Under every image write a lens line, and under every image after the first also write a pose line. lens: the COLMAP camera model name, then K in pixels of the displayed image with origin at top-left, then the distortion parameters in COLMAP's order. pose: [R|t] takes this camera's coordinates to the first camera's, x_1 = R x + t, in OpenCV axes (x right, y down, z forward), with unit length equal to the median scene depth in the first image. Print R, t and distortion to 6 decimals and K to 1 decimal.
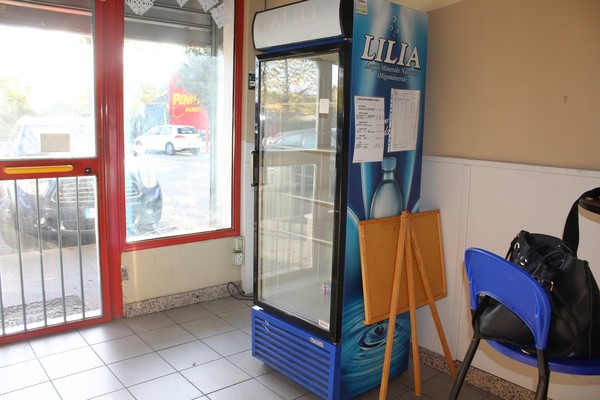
lens RADIAL K [[488.2, 0, 300.0], [0, 488.2, 200.0], [0, 0, 1]] dist [-0.161371, 0.115334]
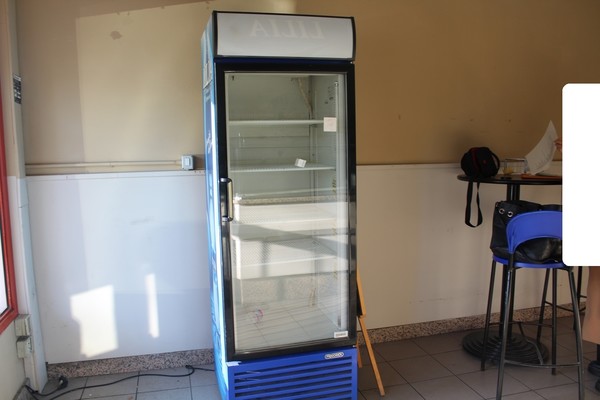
lens RADIAL K [[488.2, 0, 300.0], [0, 488.2, 200.0], [0, 0, 1]] dist [-0.161371, 0.115334]
pose [[0.442431, -0.137375, 0.886218, -0.861261], [0.167809, 0.983425, 0.068667, -0.110072], [-0.880962, 0.118335, 0.458151, 0.570593]]
